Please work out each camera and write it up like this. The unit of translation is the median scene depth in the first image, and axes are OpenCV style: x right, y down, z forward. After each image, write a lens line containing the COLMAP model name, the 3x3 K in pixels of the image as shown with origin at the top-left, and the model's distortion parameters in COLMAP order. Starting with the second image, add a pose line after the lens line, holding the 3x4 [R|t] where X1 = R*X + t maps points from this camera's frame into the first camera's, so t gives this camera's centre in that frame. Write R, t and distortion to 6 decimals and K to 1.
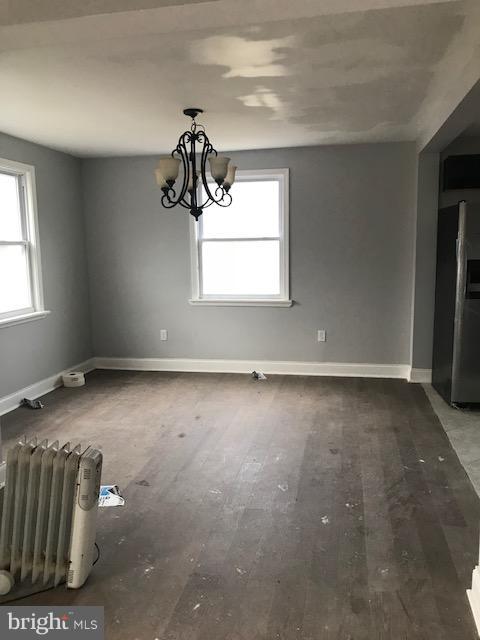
lens RADIAL K [[522.6, 0, 238.7], [0, 522.6, 314.6], [0, 0, 1]] dist [0.030185, -0.028447]
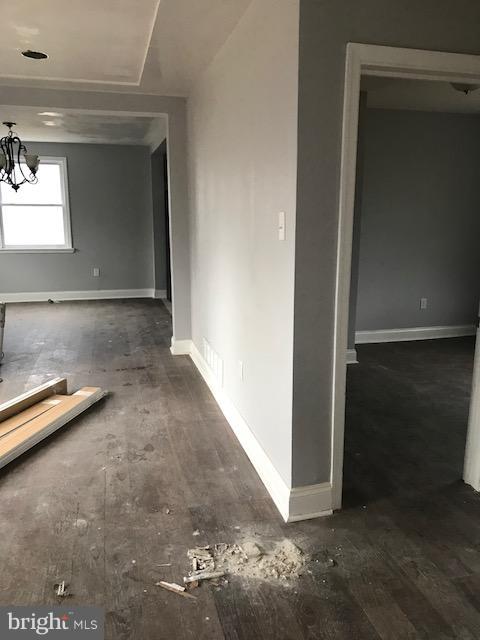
lens RADIAL K [[522.6, 0, 240.1], [0, 522.6, 326.8], [0, 0, 1]] dist [0.030185, -0.028447]
pose [[0.899011, -0.074013, 0.431627, -0.134588], [0.039513, 0.995304, 0.088370, 0.082664], [-0.436140, -0.062391, 0.897713, -0.554430]]
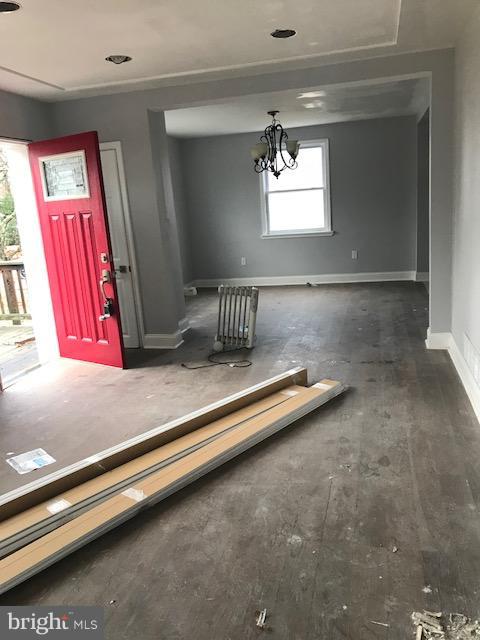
lens RADIAL K [[522.6, 0, 243.4], [0, 522.6, 321.2], [0, 0, 1]] dist [0.030185, -0.028447]
pose [[0.997792, -0.045529, -0.048365, -0.090526], [0.049946, 0.994277, 0.094434, 0.074473], [0.043789, -0.096641, 0.994356, -0.496145]]
